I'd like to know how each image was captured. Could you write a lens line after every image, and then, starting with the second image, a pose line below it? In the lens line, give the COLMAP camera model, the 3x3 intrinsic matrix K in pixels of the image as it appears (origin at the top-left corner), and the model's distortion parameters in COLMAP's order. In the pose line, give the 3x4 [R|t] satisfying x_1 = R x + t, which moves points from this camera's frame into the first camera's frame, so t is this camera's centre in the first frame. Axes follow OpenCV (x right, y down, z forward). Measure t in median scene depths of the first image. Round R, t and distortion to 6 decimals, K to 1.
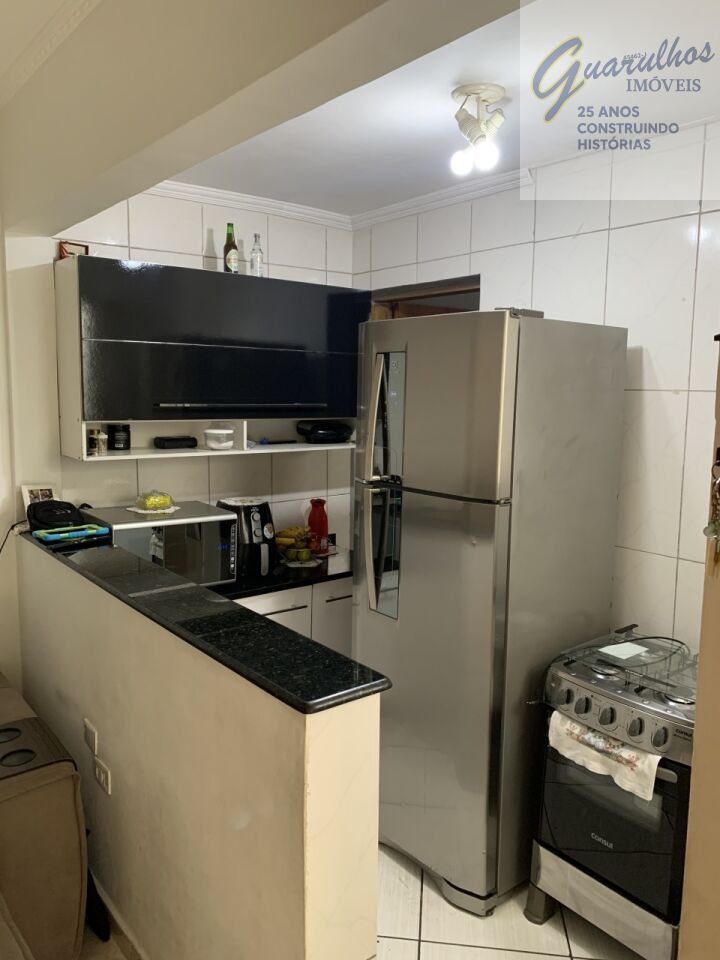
lens RADIAL K [[737.1, 0, 361.4], [0, 737.1, 471.7], [0, 0, 1]] dist [0.035674, -0.074803]
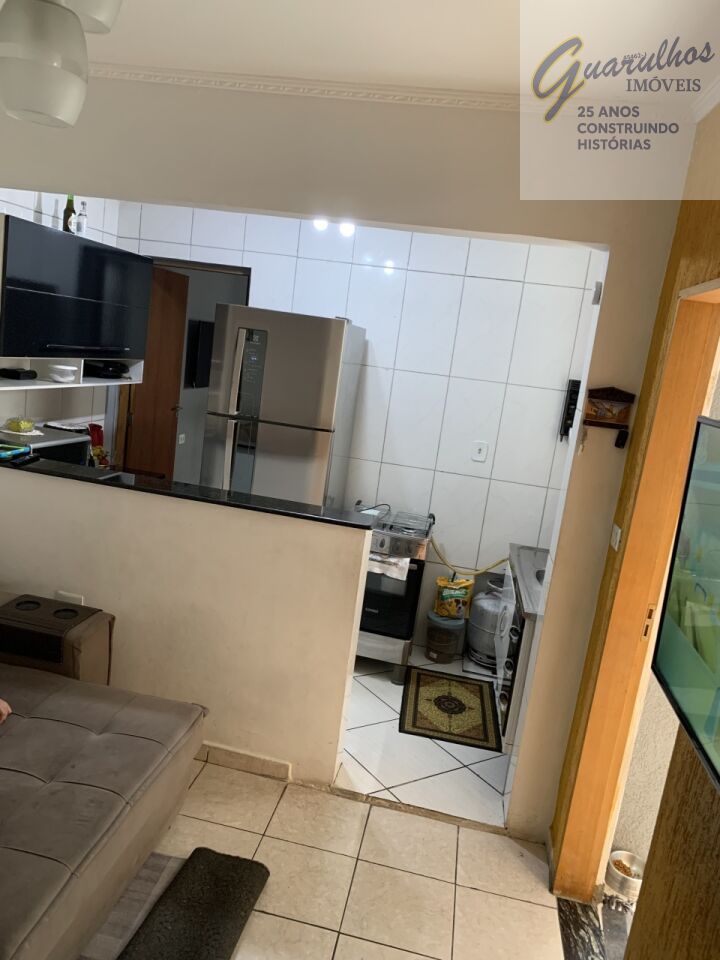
lens RADIAL K [[737.1, 0, 357.8], [0, 737.1, 485.8], [0, 0, 1]] dist [0.035674, -0.074803]
pose [[0.754512, -0.038599, 0.655150, -0.739896], [-0.043307, 0.993165, 0.108388, -0.017112], [-0.654855, -0.110153, 0.747684, -0.284135]]
